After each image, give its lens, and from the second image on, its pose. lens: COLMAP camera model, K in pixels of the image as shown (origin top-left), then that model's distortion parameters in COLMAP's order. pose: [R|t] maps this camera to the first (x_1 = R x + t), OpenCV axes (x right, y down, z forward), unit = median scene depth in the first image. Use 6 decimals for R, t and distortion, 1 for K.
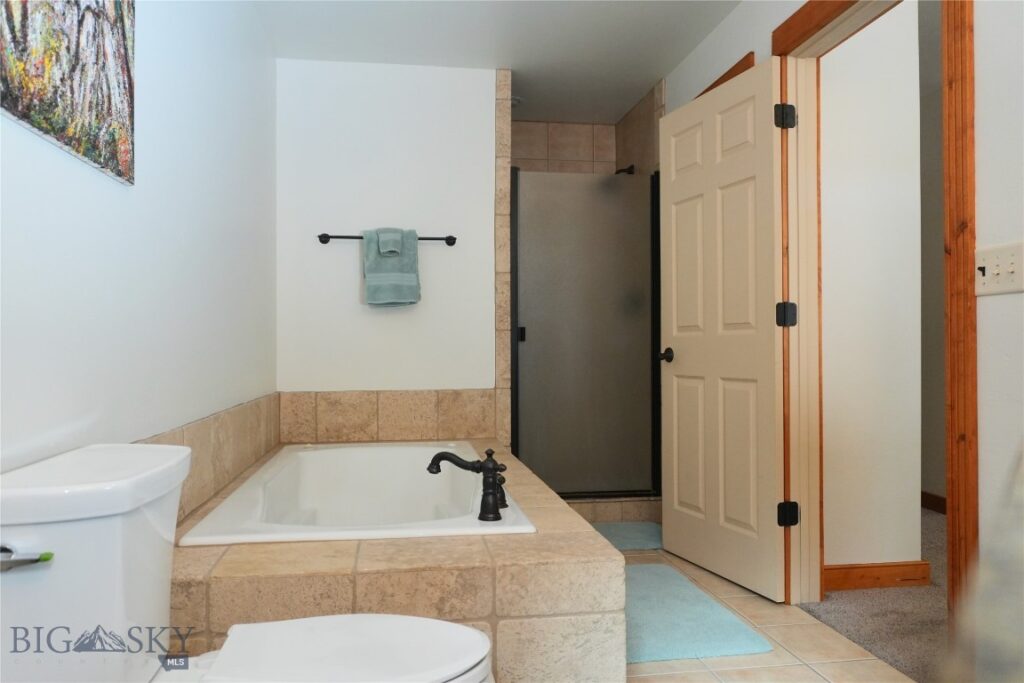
lens RADIAL K [[748.0, 0, 510.1], [0, 748.0, 341.8], [0, 0, 1]] dist [-0.000196, 0.003043]
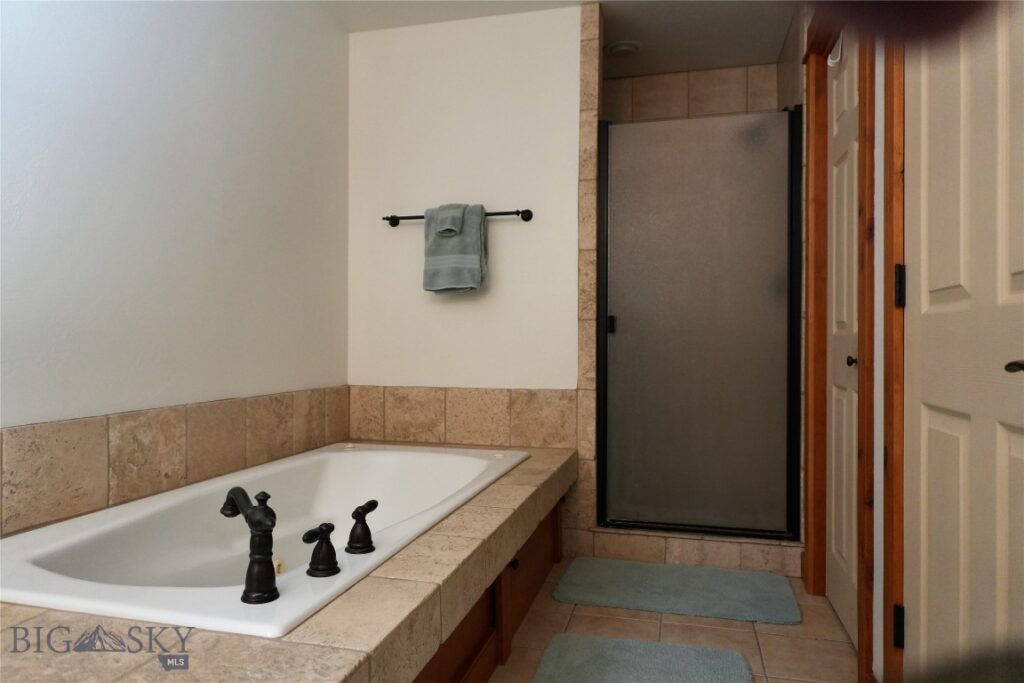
lens RADIAL K [[680.5, 0, 513.3], [0, 680.5, 341.6], [0, 0, 1]] dist [-0.003962, 0.001908]
pose [[0.919834, 0.009575, -0.392191, 0.212702], [-0.005557, 0.999920, 0.011379, 0.000753], [0.392268, -0.008287, 0.919814, 0.276791]]
